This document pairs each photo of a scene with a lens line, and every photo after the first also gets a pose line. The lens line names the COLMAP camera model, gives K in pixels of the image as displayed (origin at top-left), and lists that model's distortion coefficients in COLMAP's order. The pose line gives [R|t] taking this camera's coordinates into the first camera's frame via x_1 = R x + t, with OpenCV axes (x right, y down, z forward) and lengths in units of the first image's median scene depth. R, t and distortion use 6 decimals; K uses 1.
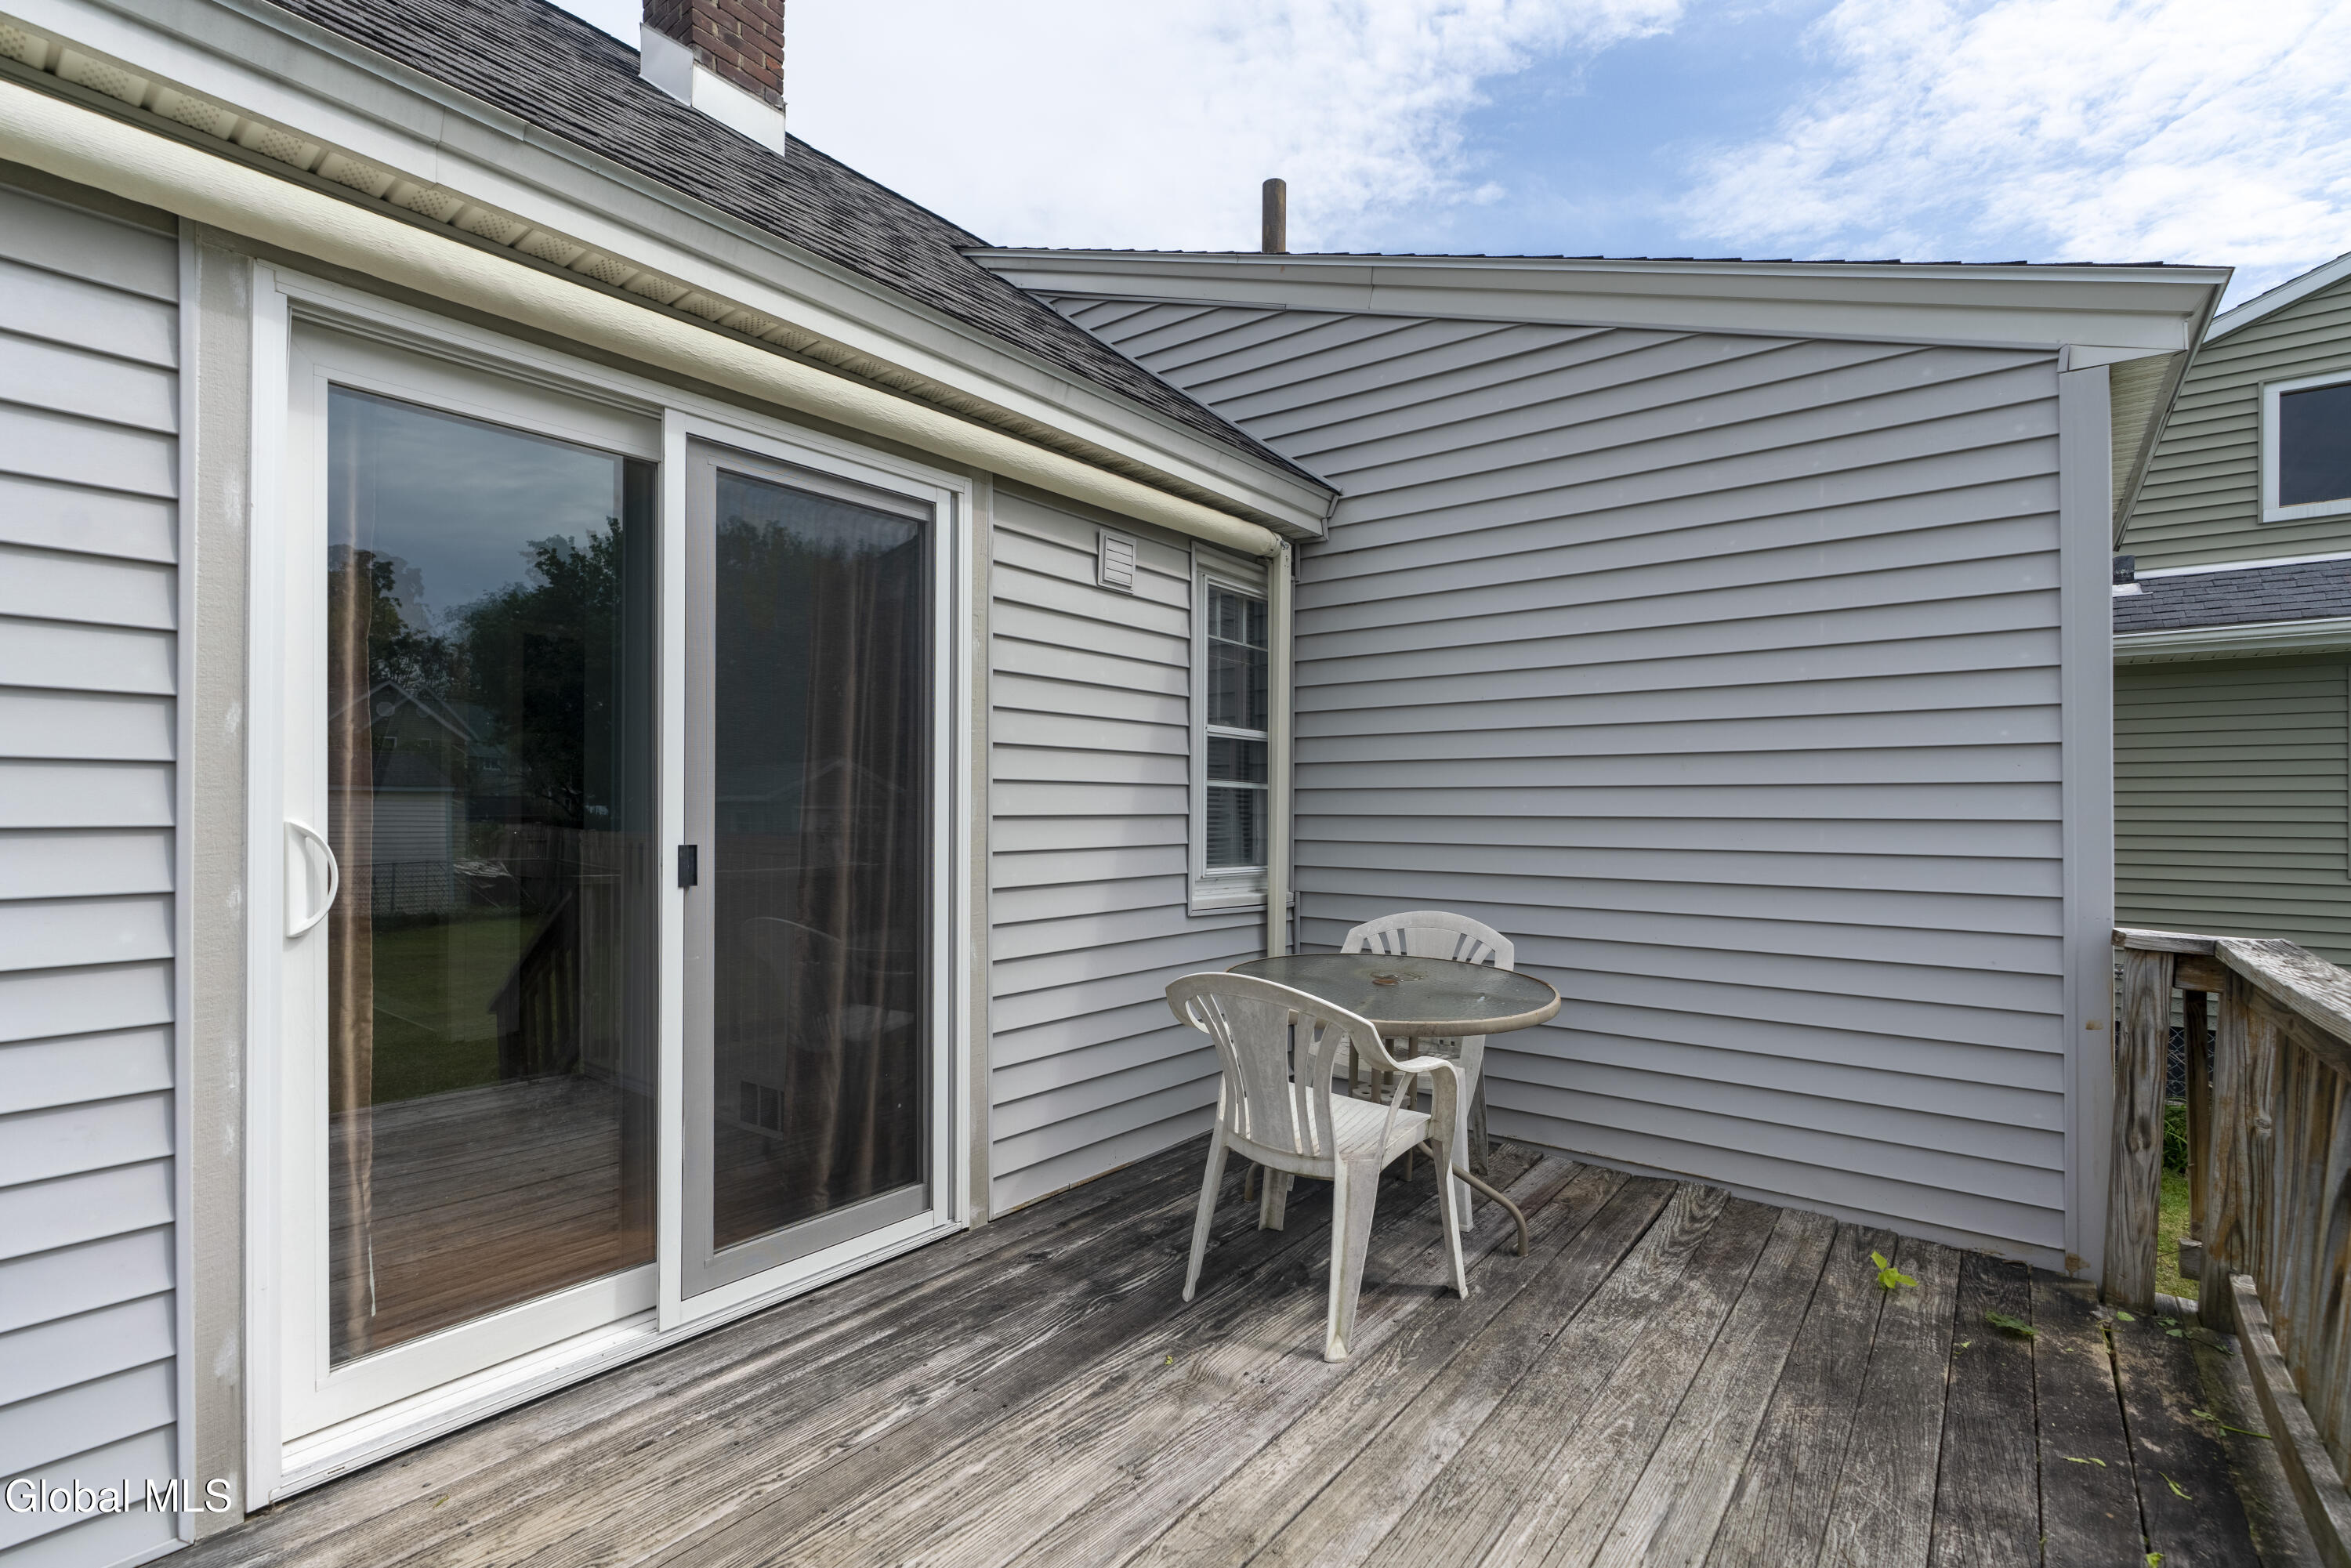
lens RADIAL K [[1083.9, 0, 1174.5], [0, 1083.9, 806.2], [0, 0, 1]] dist [0.004196, 0.000493]
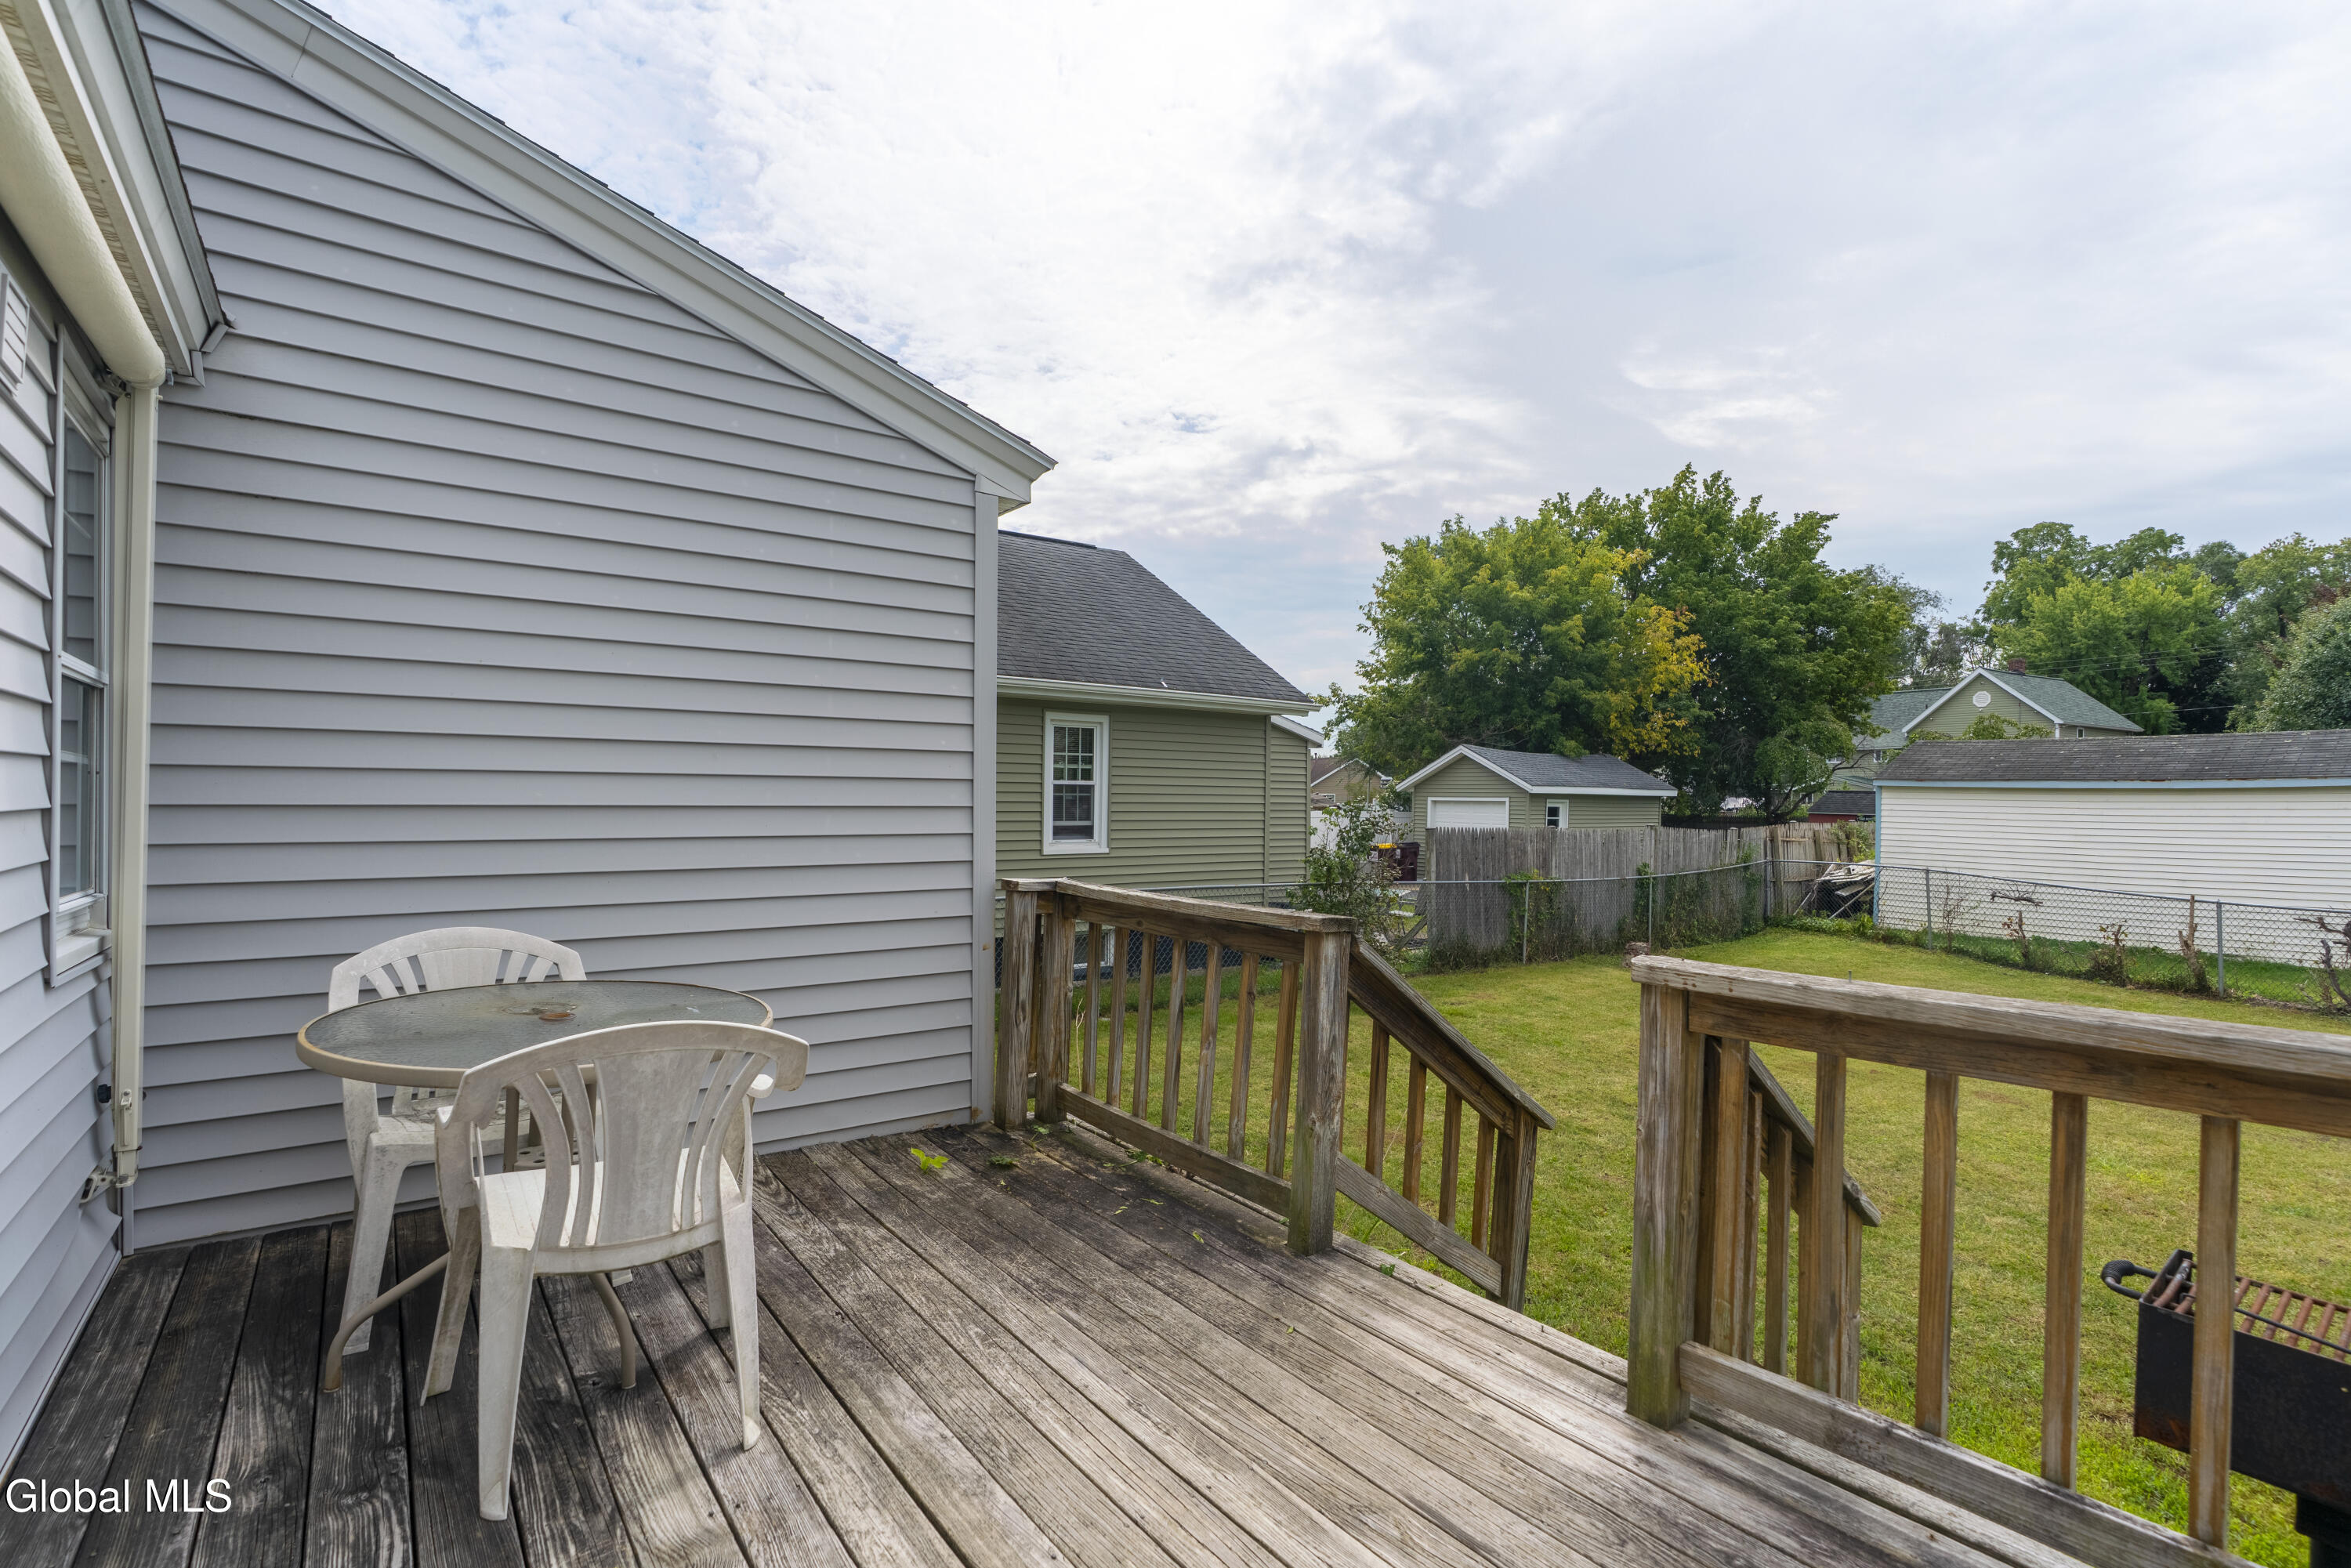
lens RADIAL K [[1083.9, 0, 1174.7], [0, 1083.9, 799.1], [0, 0, 1]] dist [0.004196, 0.000493]
pose [[0.266417, -0.004436, 0.963848, -0.477503], [-0.013306, 0.999877, 0.008280, -0.011889], [-0.963766, -0.015031, 0.266325, 0.361312]]
